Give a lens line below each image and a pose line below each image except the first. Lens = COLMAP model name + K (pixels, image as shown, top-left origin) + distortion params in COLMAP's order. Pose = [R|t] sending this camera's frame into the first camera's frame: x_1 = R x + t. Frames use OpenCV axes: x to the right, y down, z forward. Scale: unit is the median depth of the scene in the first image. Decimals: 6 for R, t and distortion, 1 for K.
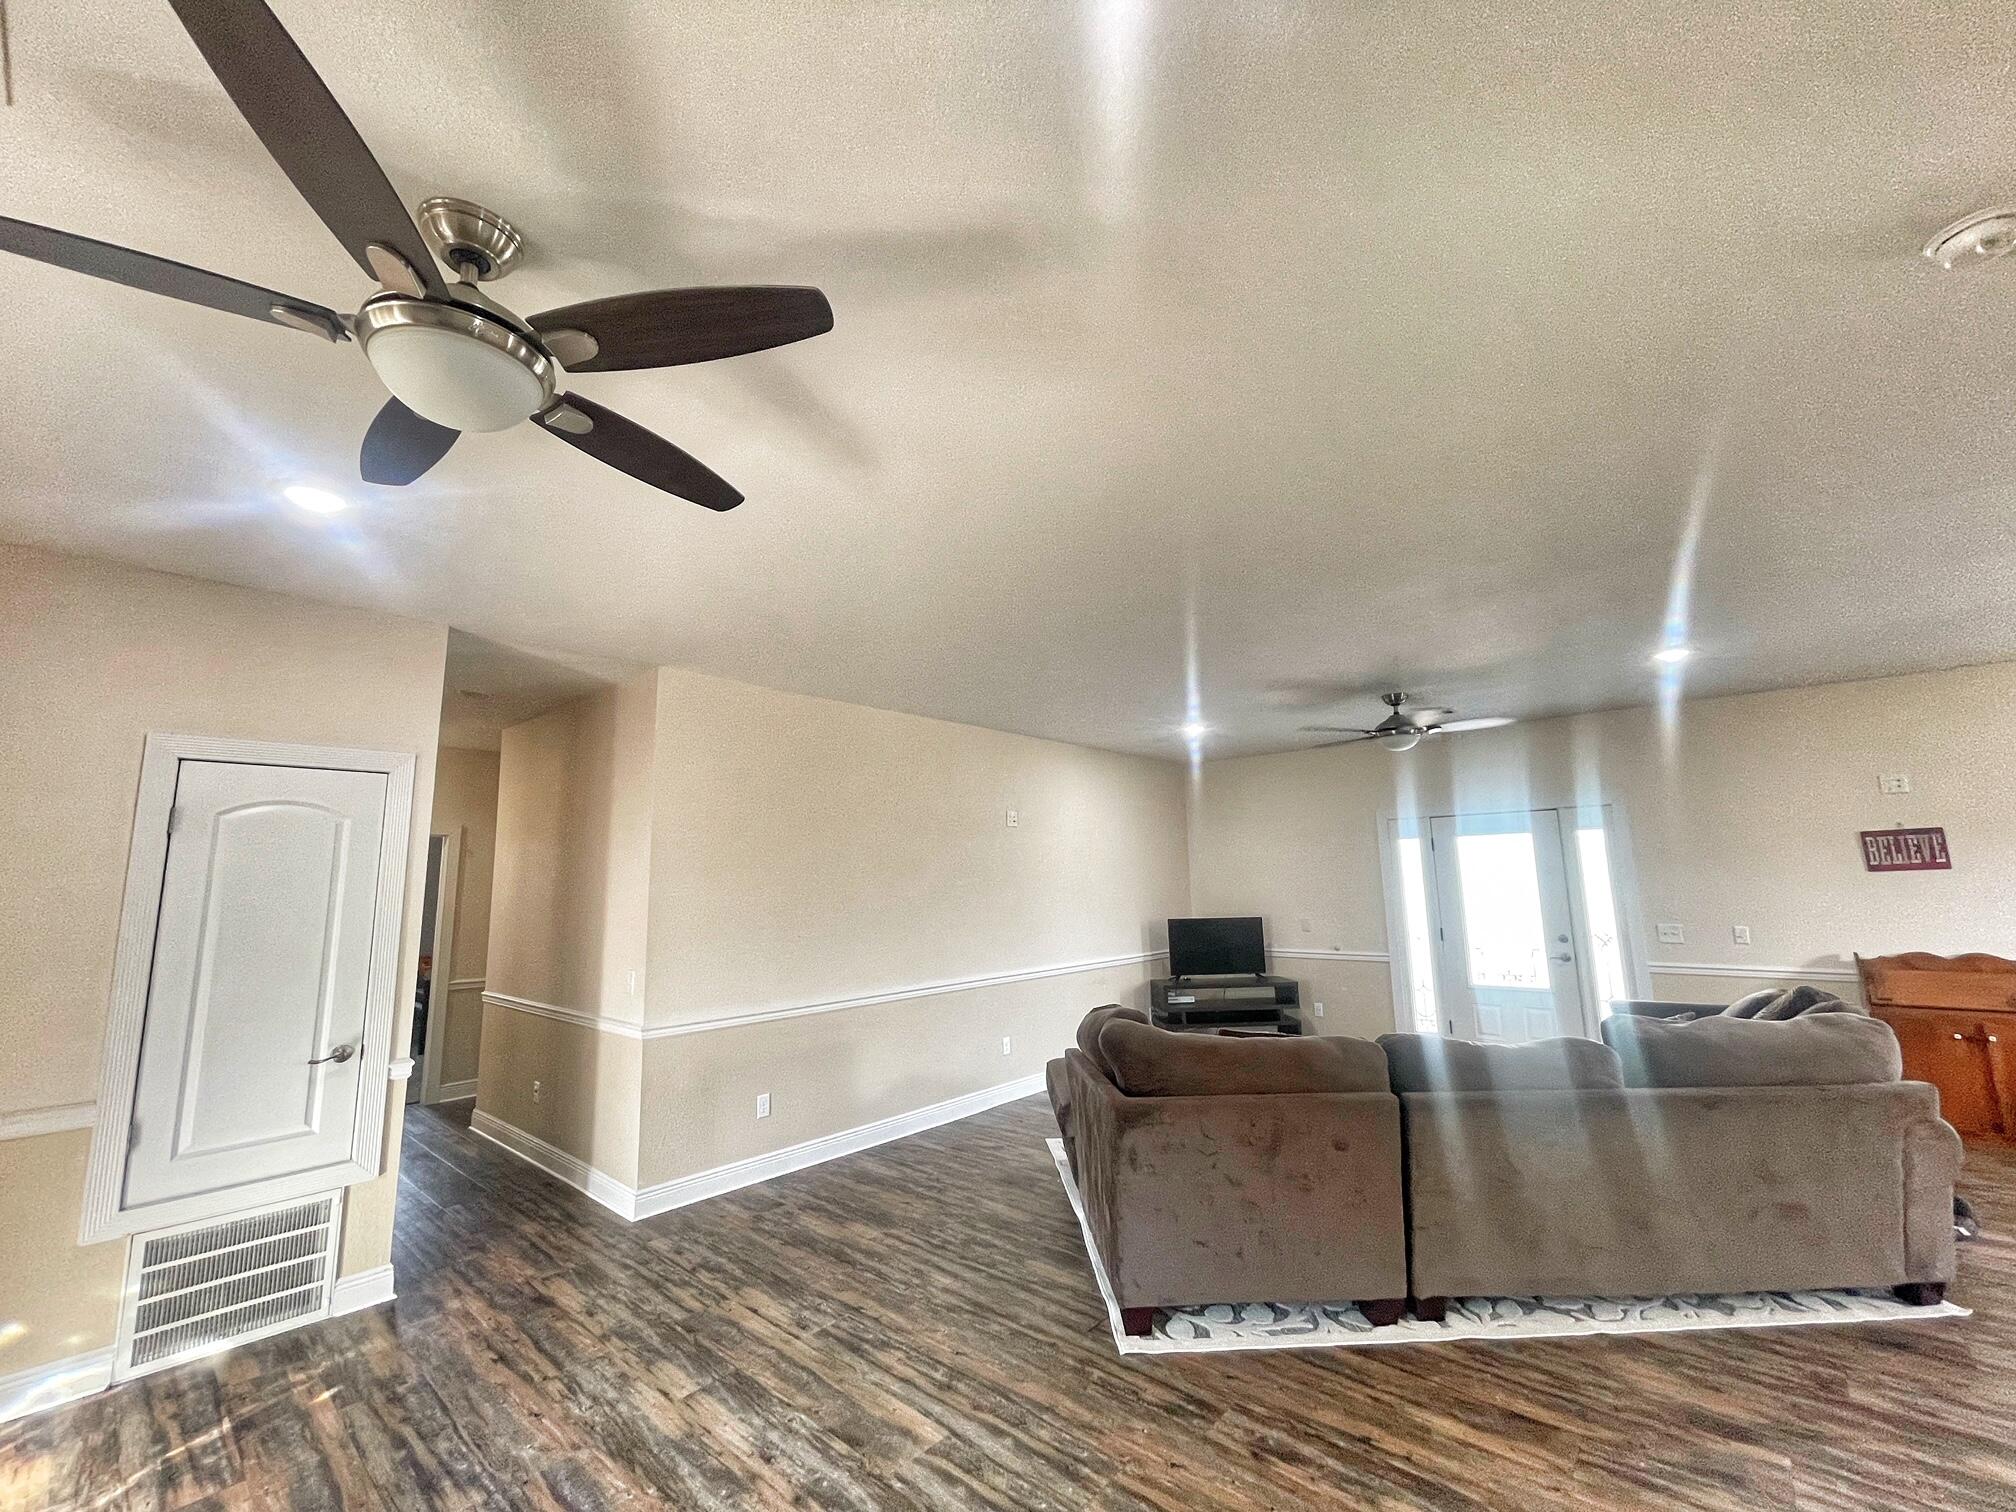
lens RADIAL K [[814.7, 0, 1026.6], [0, 814.7, 757.9], [0, 0, 1]] dist [0.004842, -0.001165]
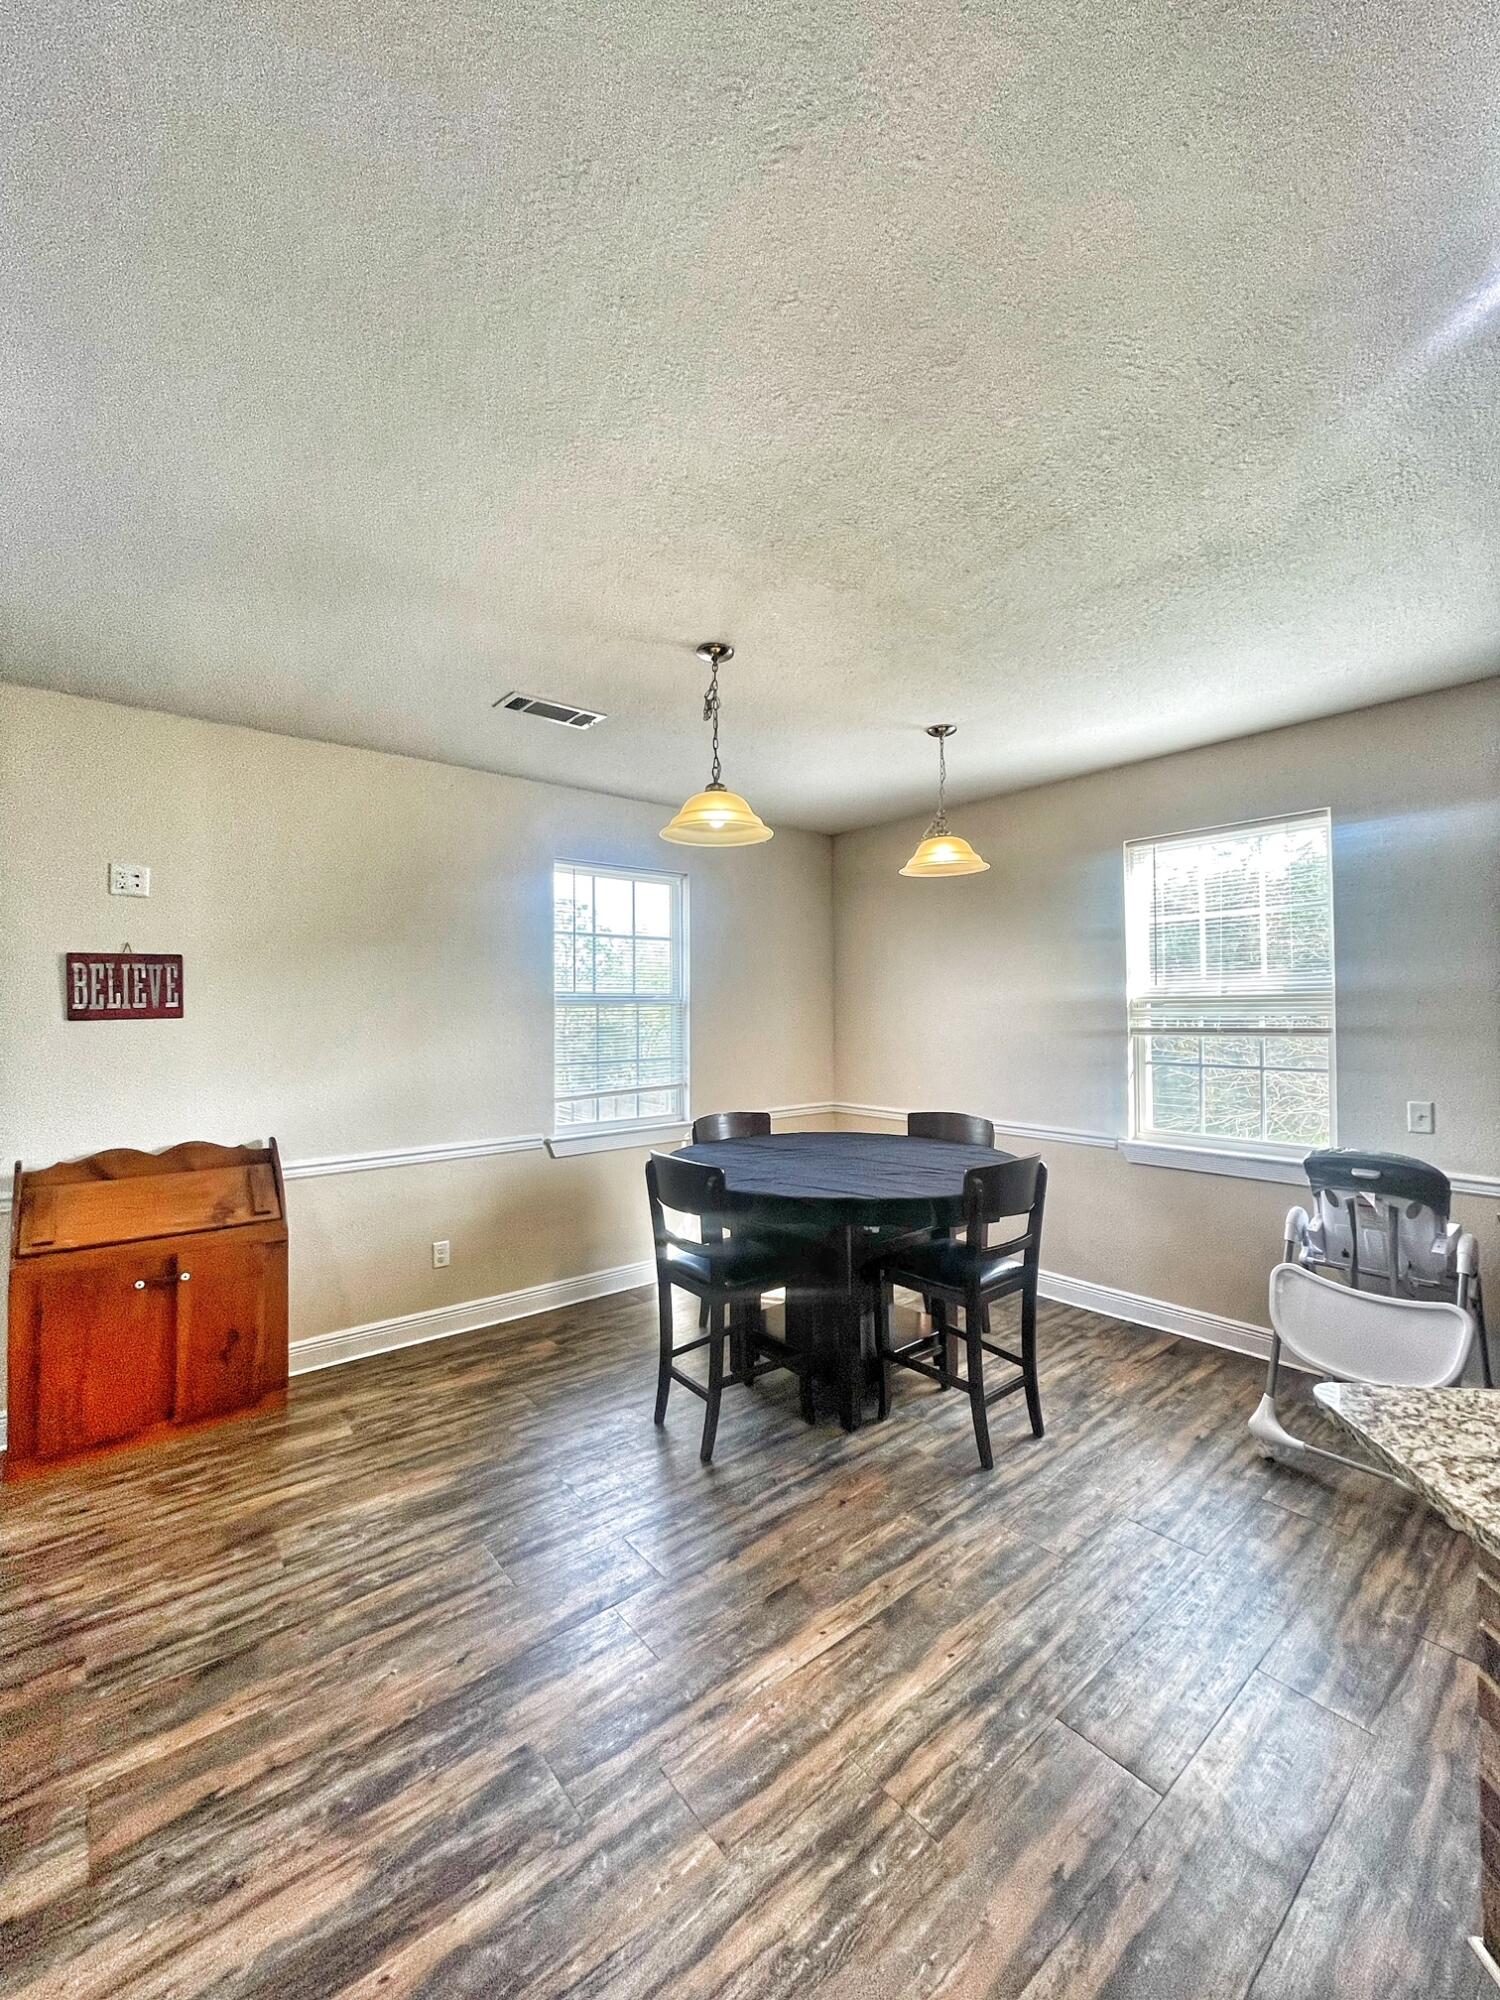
lens RADIAL K [[808.2, 0, 751.4], [0, 808.2, 1005.4], [0, 0, 1]] dist [0.004842, -0.001165]
pose [[0.164229, 0.038937, 0.985653, 0.551493], [-0.147080, 0.989017, -0.014563, 0.066436], [-0.975395, -0.142578, 0.168153, 0.435852]]
